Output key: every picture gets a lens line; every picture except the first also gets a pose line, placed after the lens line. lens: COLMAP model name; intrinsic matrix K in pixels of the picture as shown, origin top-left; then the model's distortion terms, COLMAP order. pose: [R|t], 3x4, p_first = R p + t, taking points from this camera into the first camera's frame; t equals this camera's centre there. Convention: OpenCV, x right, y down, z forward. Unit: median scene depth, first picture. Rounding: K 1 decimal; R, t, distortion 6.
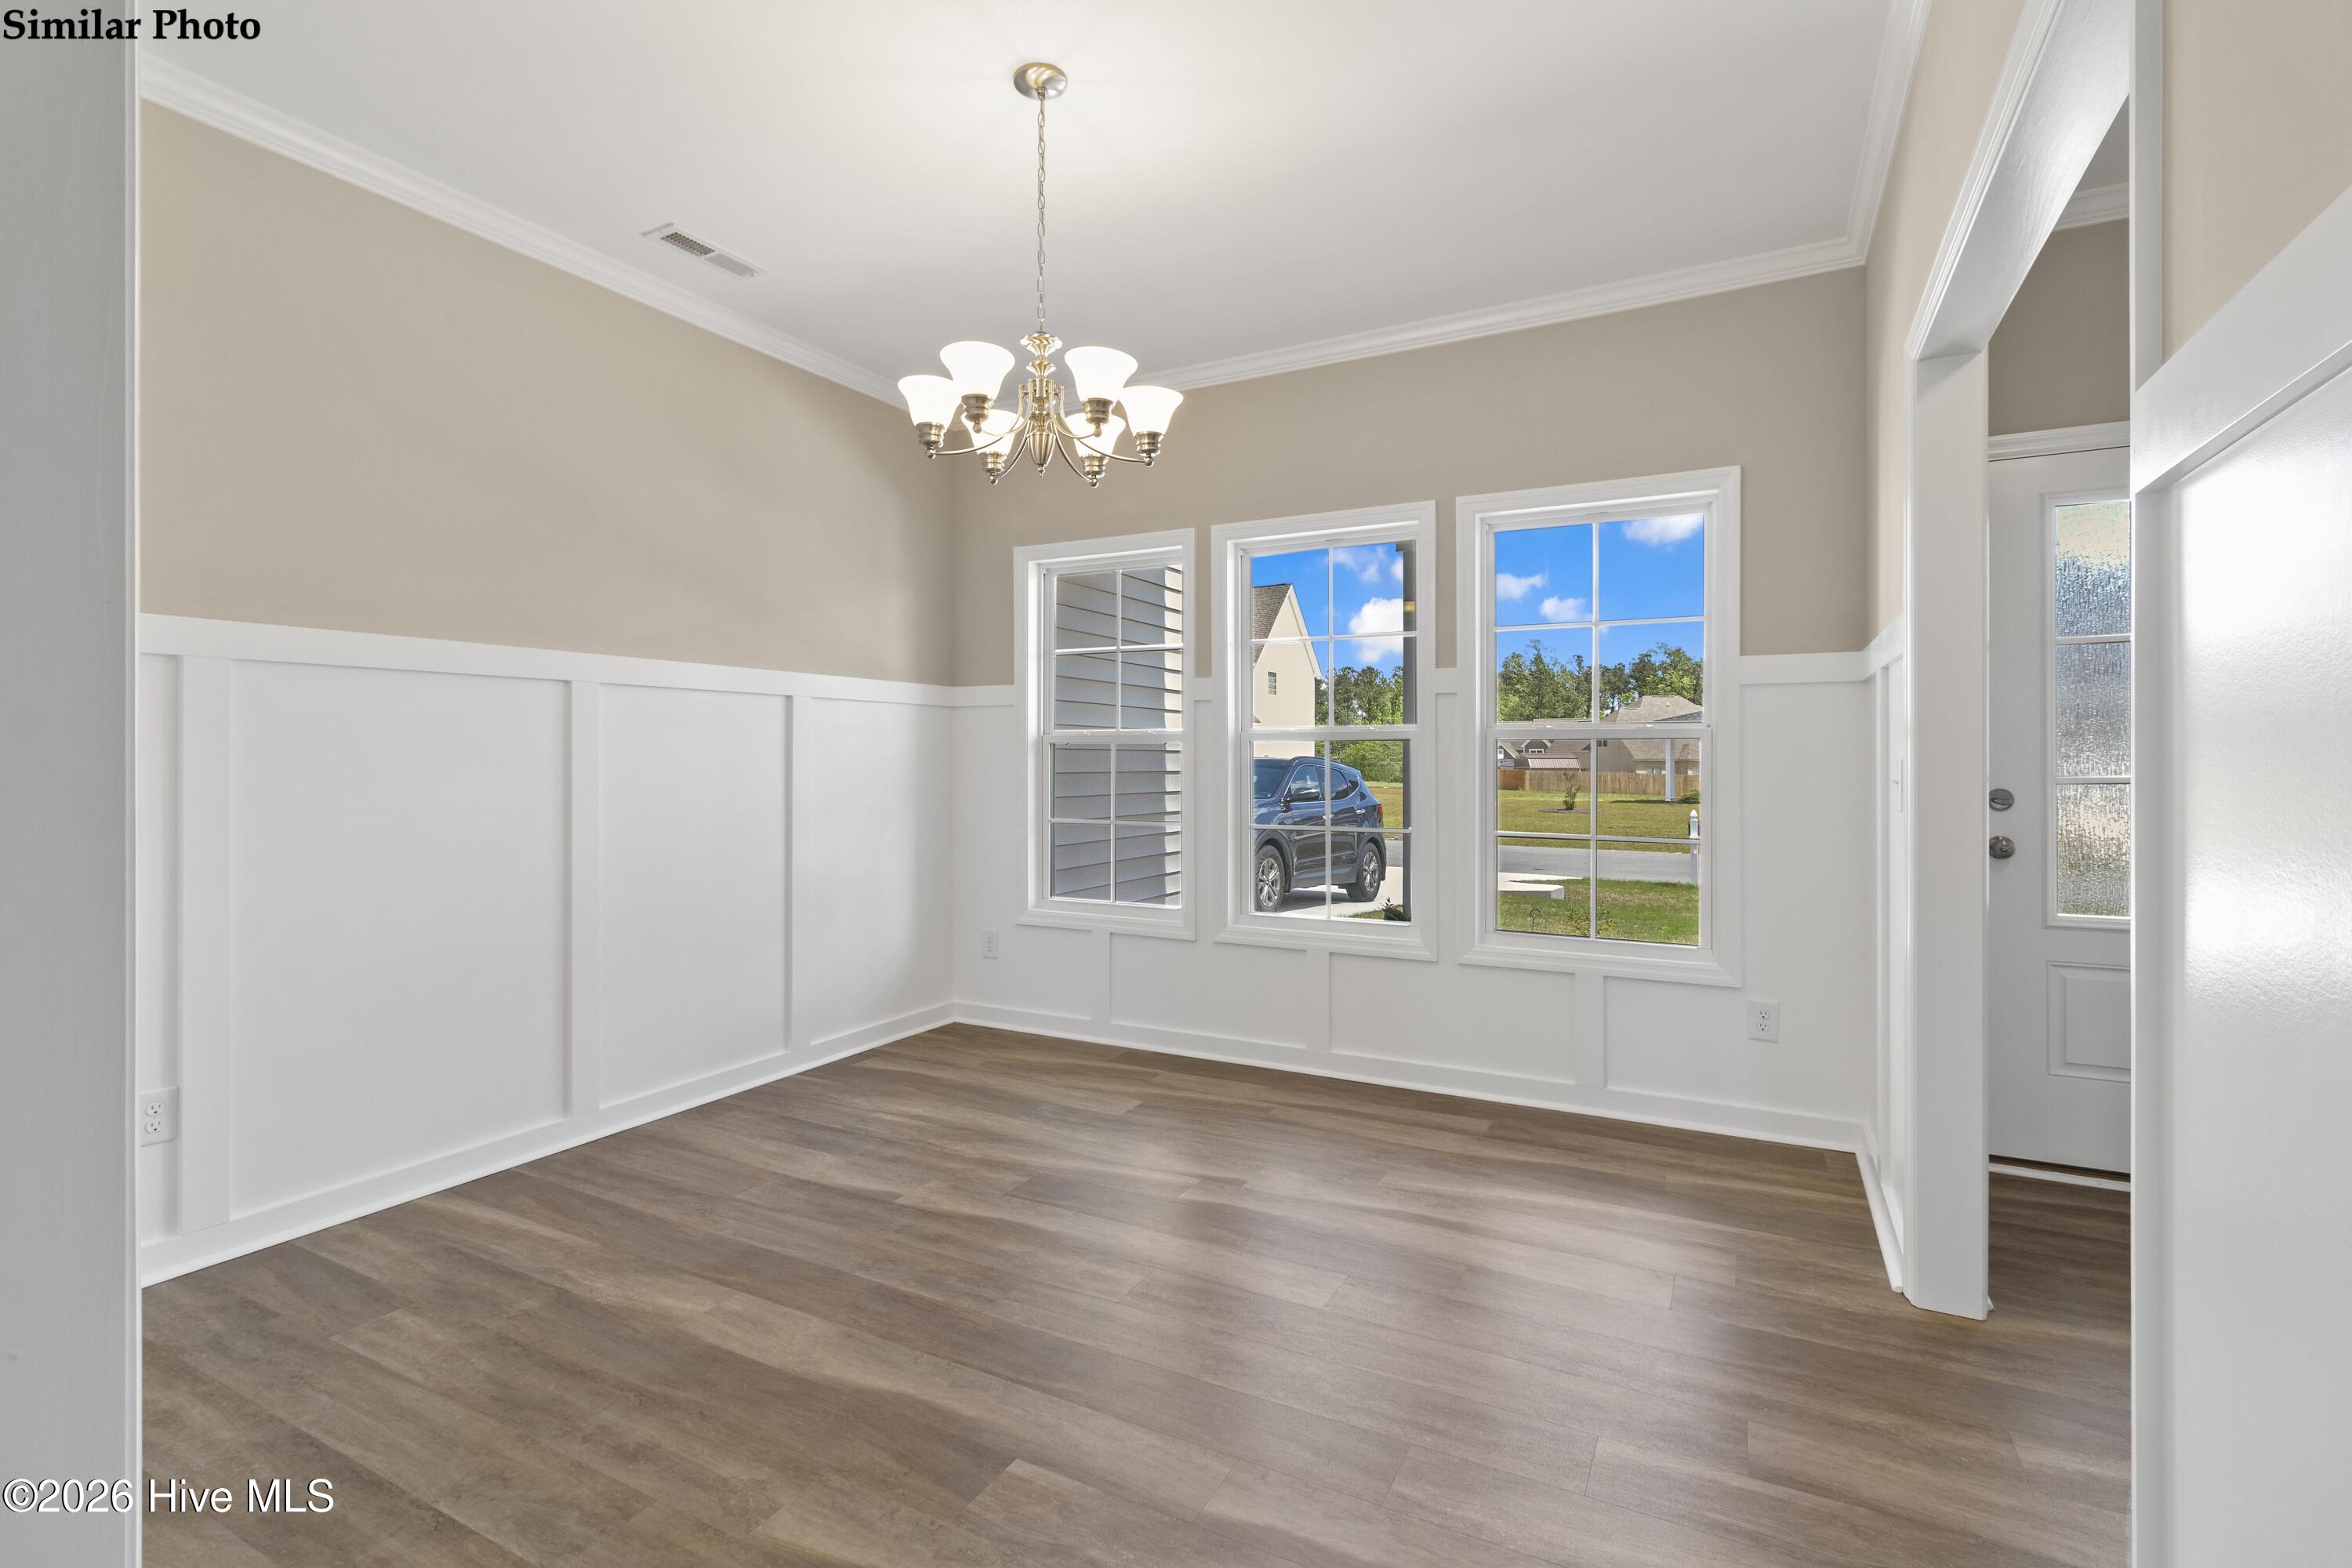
lens RADIAL K [[1083.6, 0, 1166.1], [0, 1083.6, 736.9], [0, 0, 1]] dist [-0.000561, -0.000016]
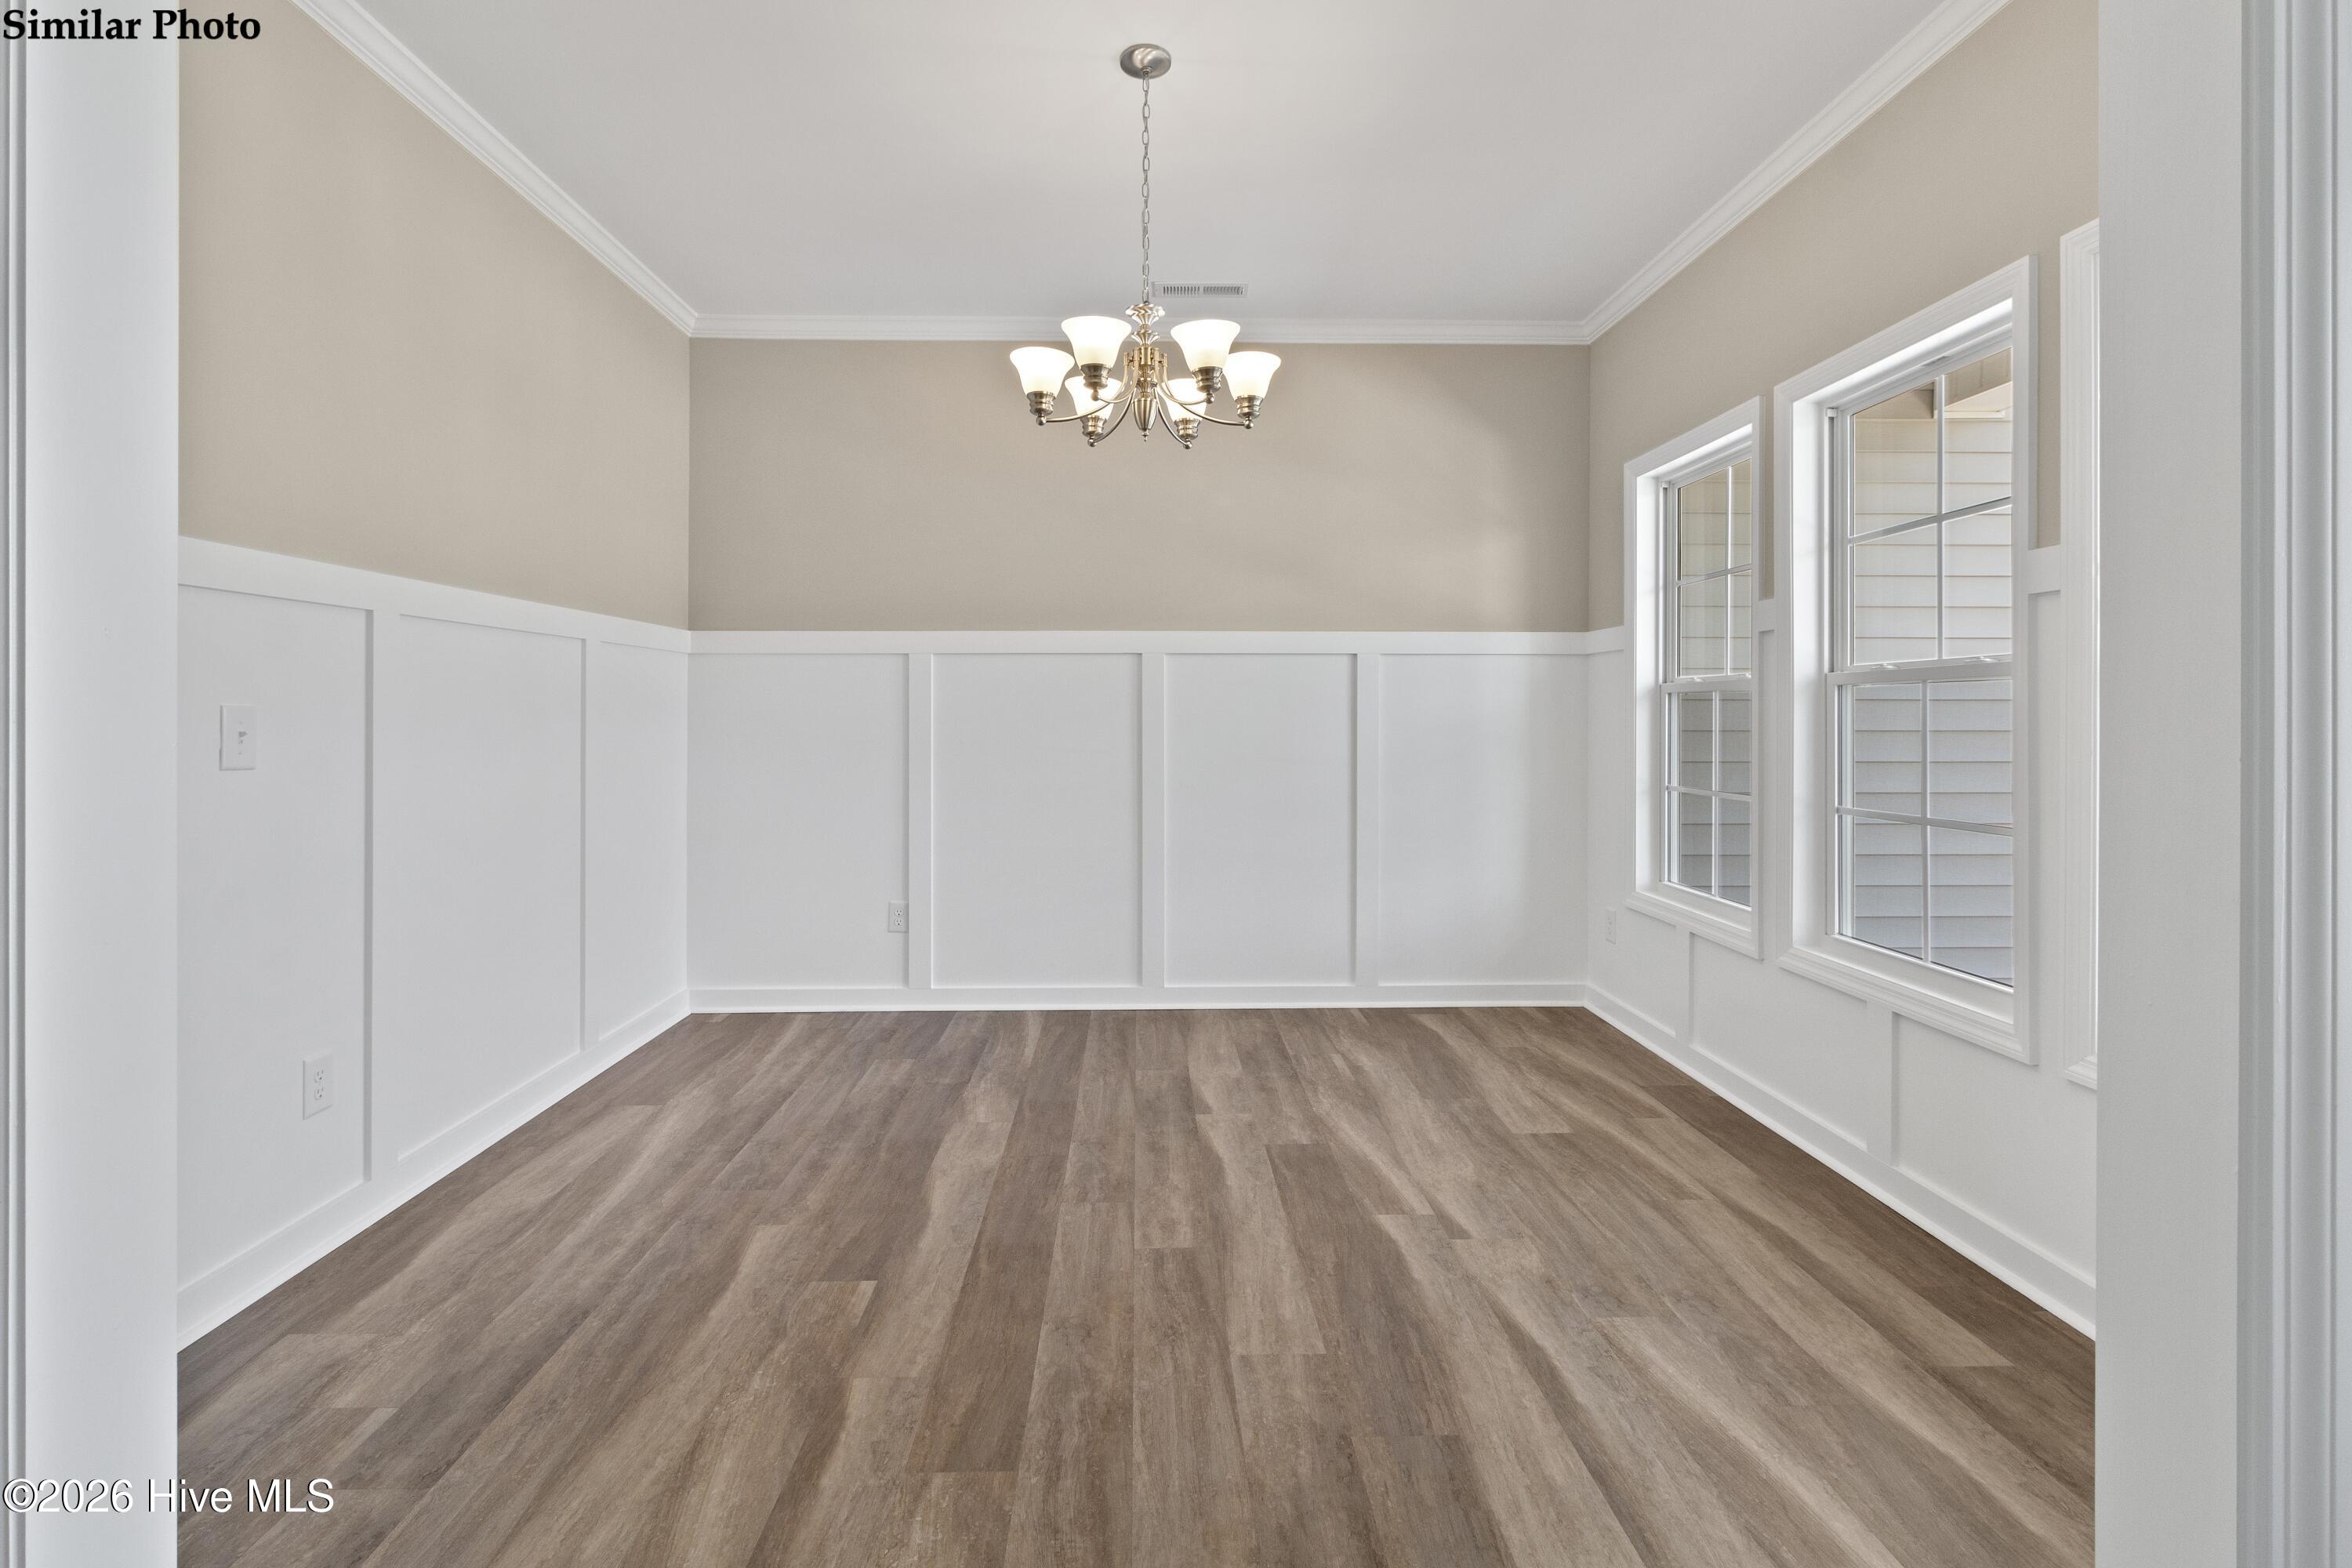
lens RADIAL K [[1092.3, 0, 1174.3], [0, 1092.3, 694.8], [0, 0, 1]] dist [-0.000889, 0.000163]
pose [[0.494483, -0.017320, -0.869015, 0.634747], [0.018327, 0.999787, -0.009498, 0.011984], [0.868994, -0.011230, 0.494695, 0.392279]]
